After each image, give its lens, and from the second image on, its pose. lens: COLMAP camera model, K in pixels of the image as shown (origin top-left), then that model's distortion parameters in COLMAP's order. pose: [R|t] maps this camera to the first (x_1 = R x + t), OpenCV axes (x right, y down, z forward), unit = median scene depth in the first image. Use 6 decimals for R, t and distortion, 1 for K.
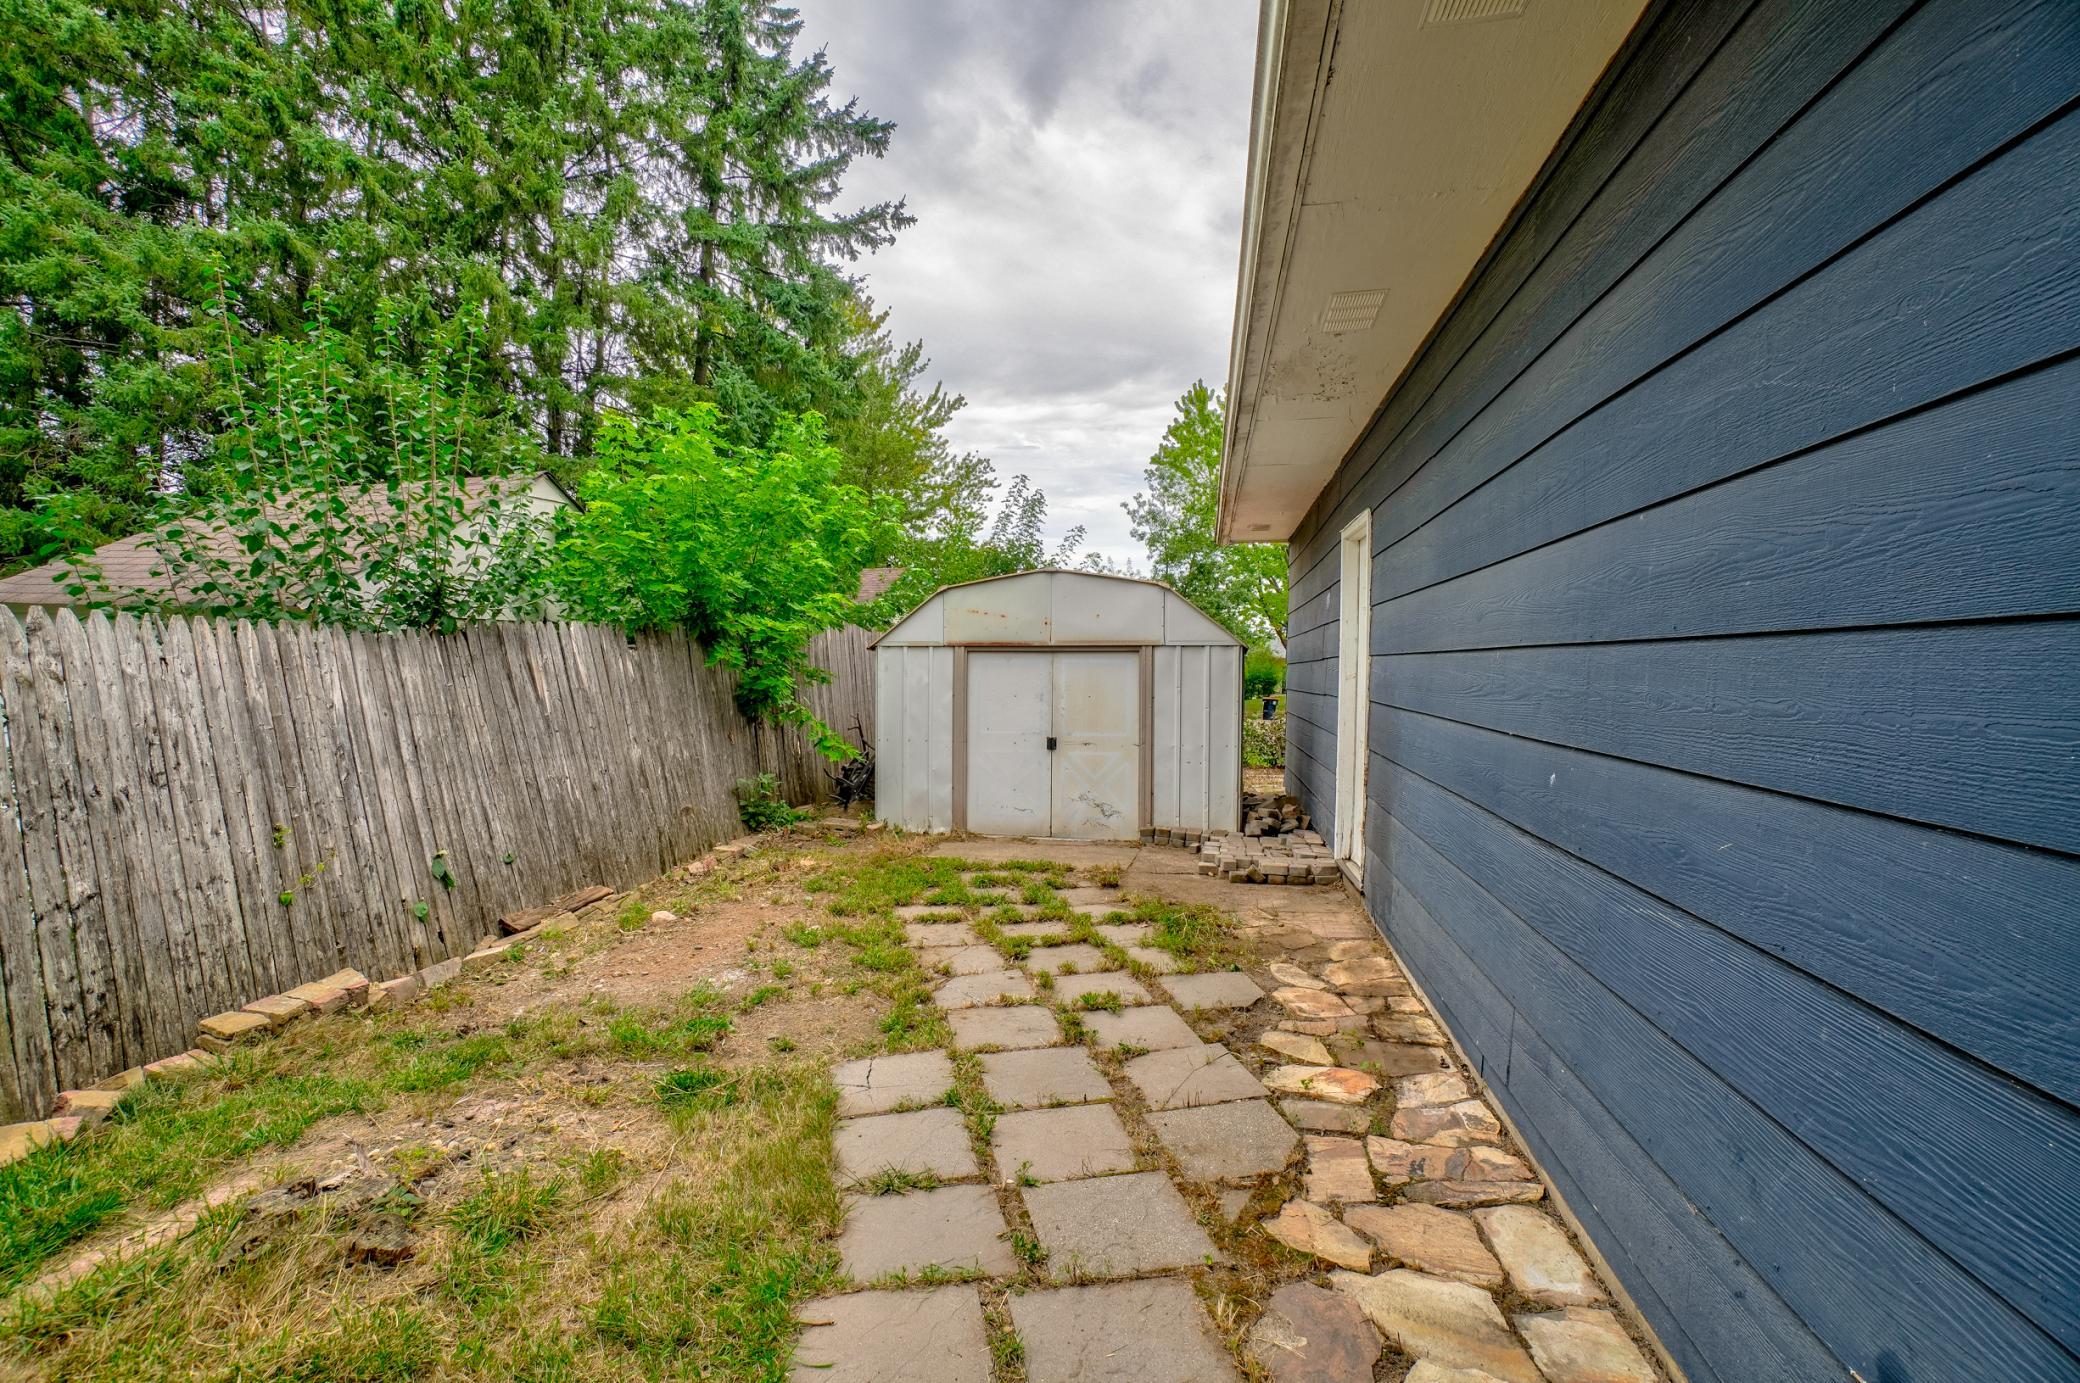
lens RADIAL K [[920.3, 0, 1033.7], [0, 920.3, 689.4], [0, 0, 1]] dist [-0.065135, 0.023325]
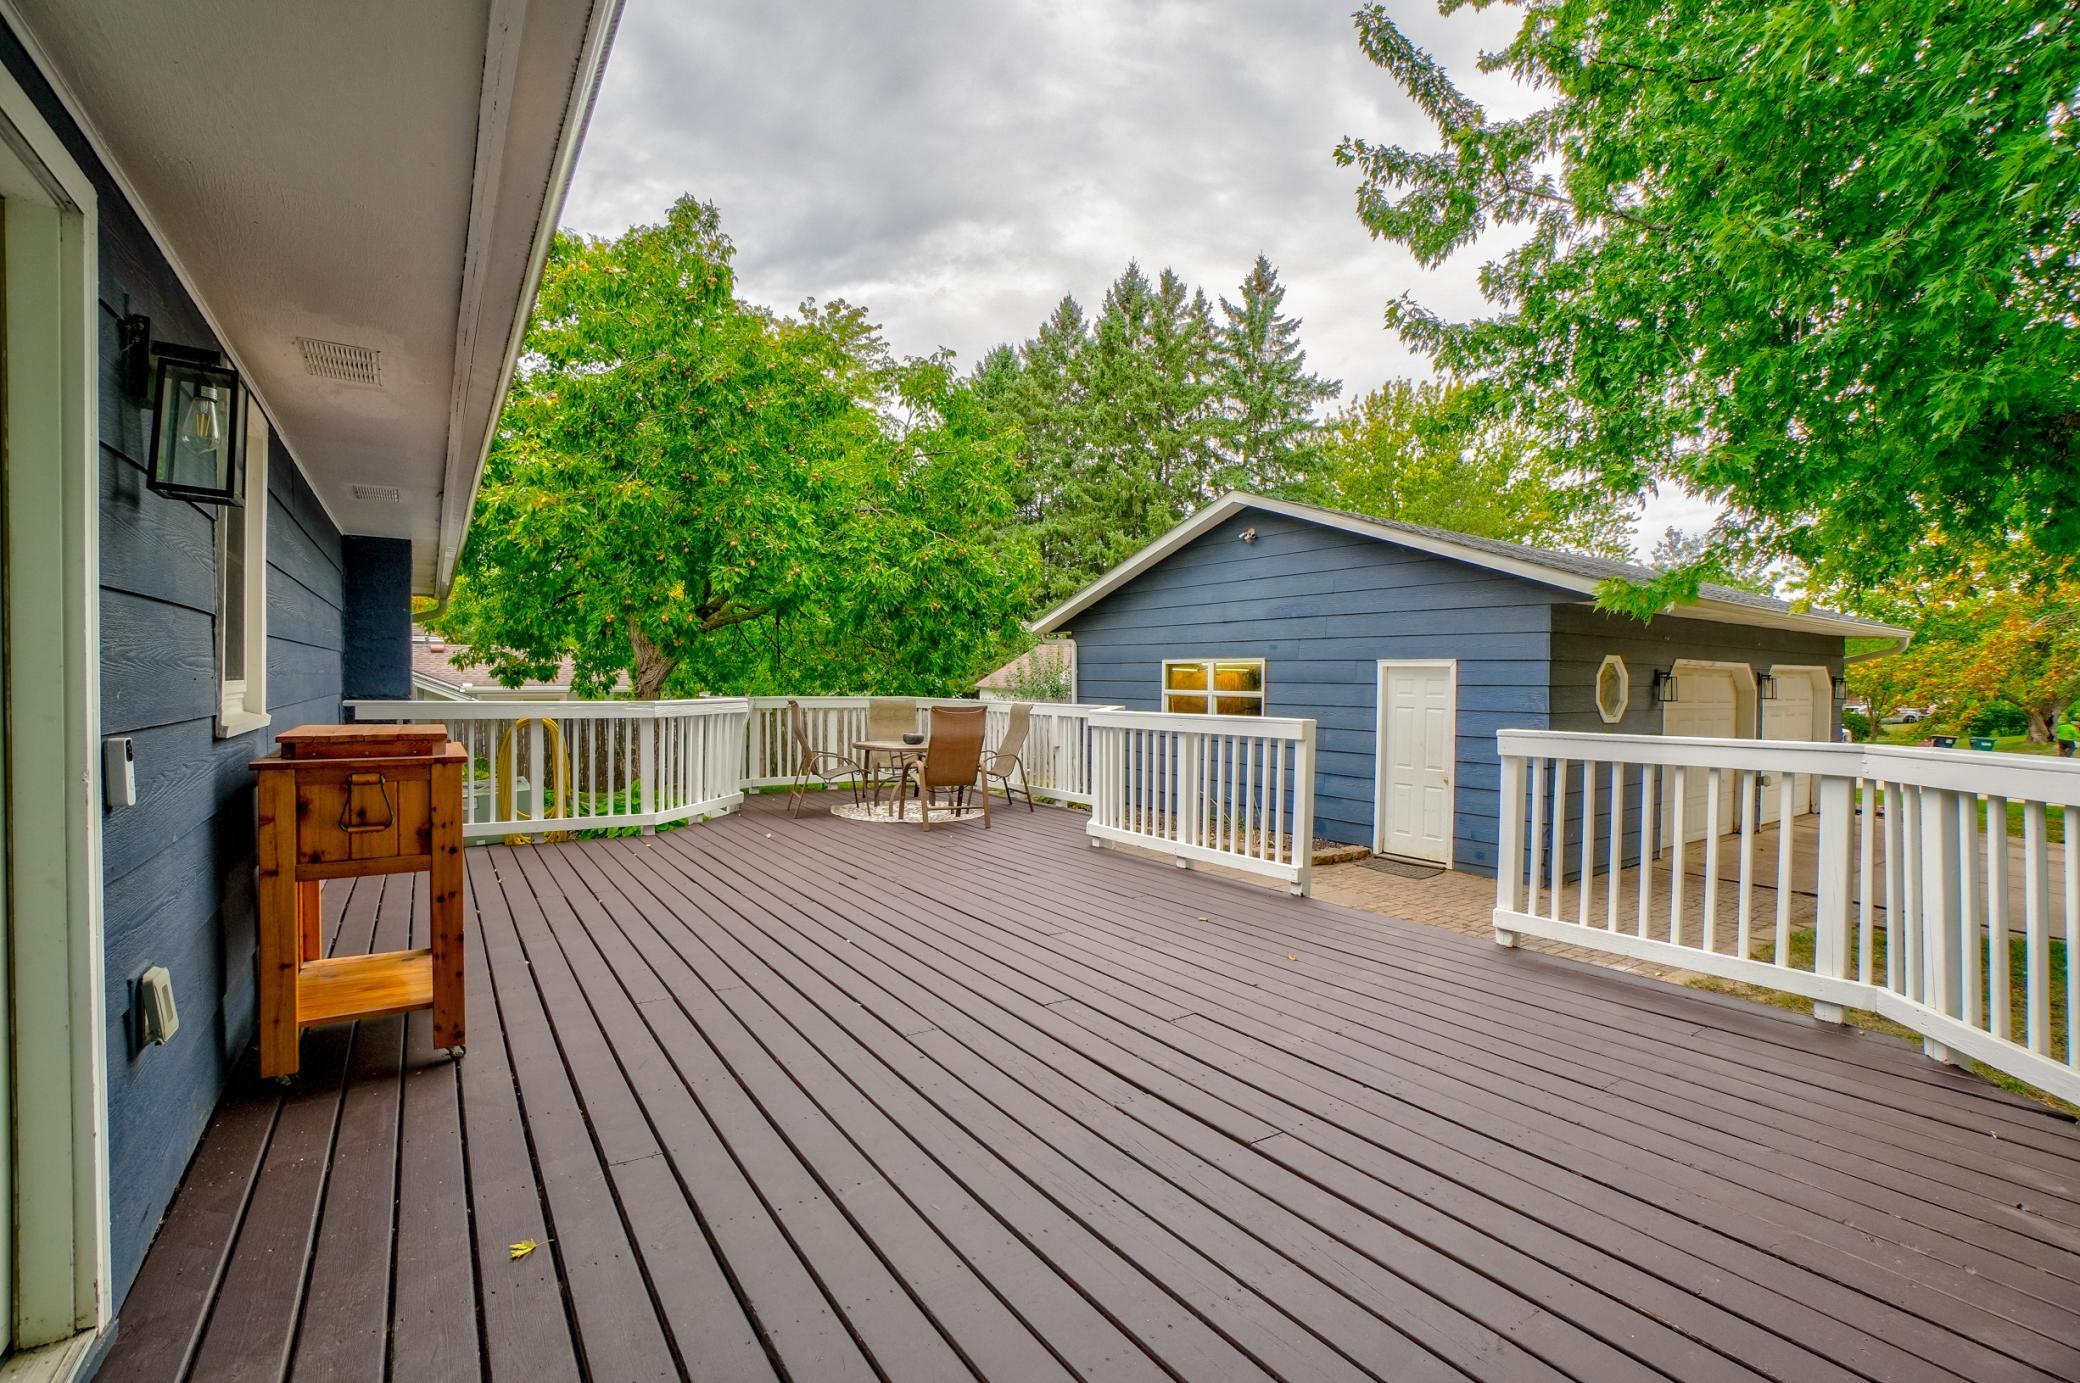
lens RADIAL K [[916.9, 0, 1040.0], [0, 916.9, 691.5], [0, 0, 1]] dist [-0.062516, 0.021492]
pose [[0.706433, 0.012580, -0.707668, 0.665841], [-0.024048, 0.999691, -0.006235, -0.019550], [0.707371, 0.021423, 0.706517, -0.597545]]
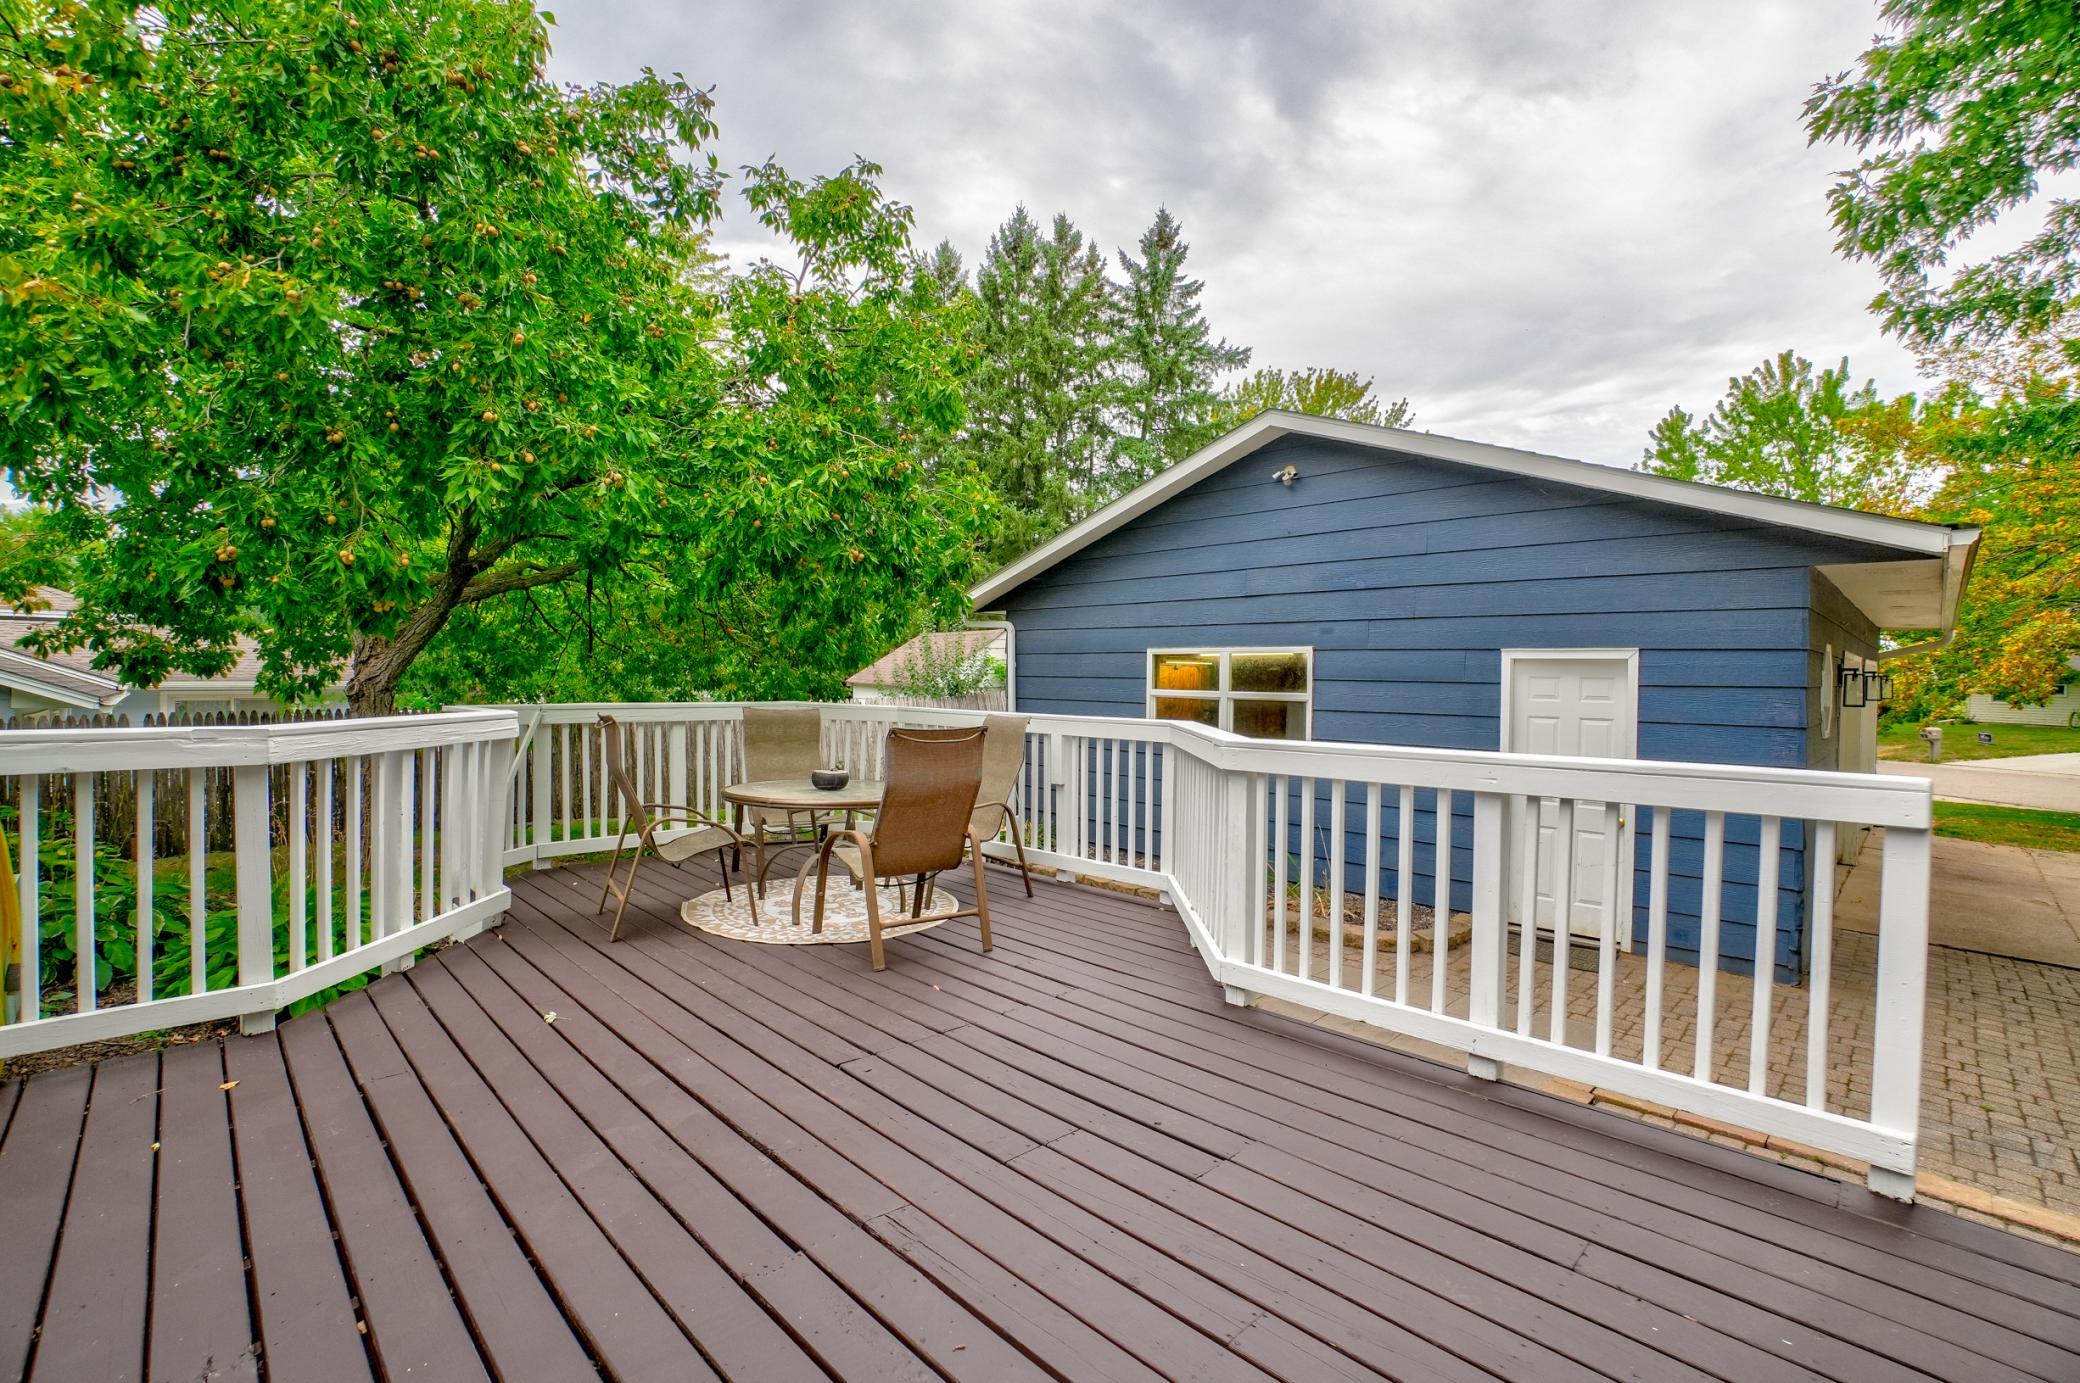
lens RADIAL K [[916.9, 0, 1040.0], [0, 916.9, 691.5], [0, 0, 1]] dist [-0.062516, 0.021492]
pose [[0.816546, 0.017127, -0.577027, 0.465557], [-0.023629, 0.999714, -0.003764, -0.023406], [0.576797, 0.016707, 0.816717, -0.479328]]
